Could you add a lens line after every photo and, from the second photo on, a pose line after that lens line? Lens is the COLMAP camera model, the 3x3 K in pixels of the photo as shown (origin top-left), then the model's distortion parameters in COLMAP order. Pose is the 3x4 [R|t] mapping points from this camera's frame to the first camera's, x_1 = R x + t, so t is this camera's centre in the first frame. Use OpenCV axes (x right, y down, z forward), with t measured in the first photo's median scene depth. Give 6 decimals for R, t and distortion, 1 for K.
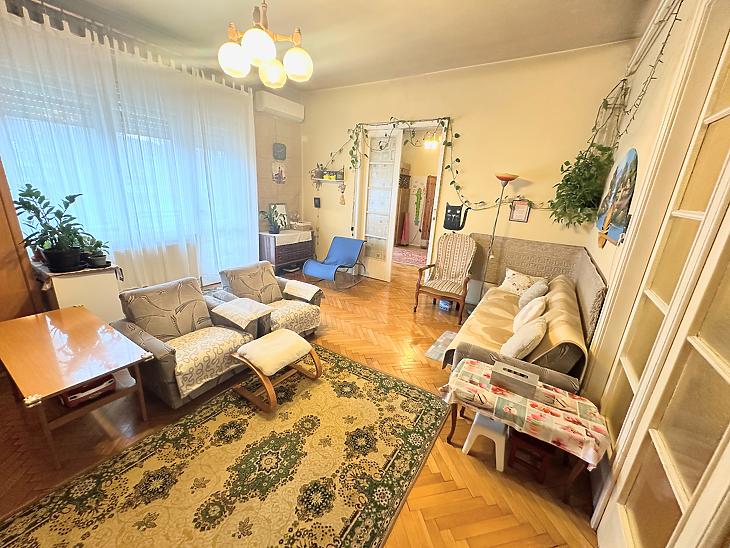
lens RADIAL K [[289.9, 0, 367.0], [0, 289.9, 271.6], [0, 0, 1]] dist [-0.003329, 0.000575]
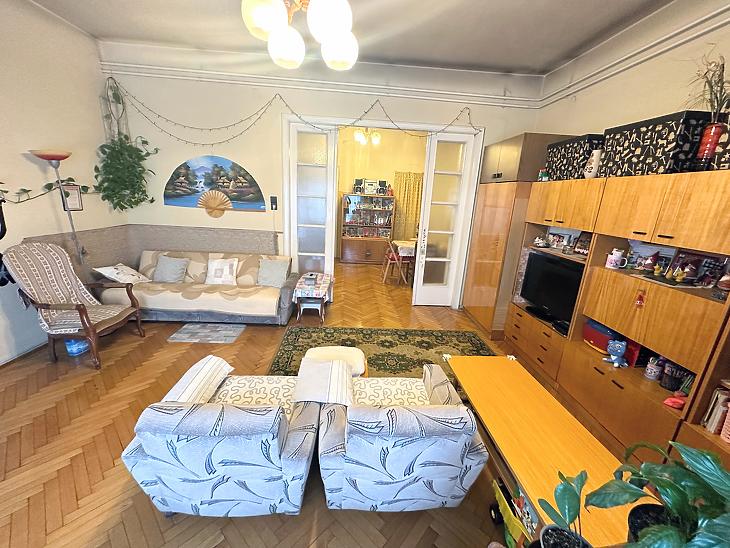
lens RADIAL K [[289.9, 0, 366.2], [0, 289.9, 275.1], [0, 0, 1]] dist [-0.003329, 0.000575]
pose [[-0.568813, -0.308826, 0.762285, -1.089060], [0.142823, 0.875657, 0.461331, -0.464972], [-0.809971, 0.371283, -0.453978, 1.333089]]
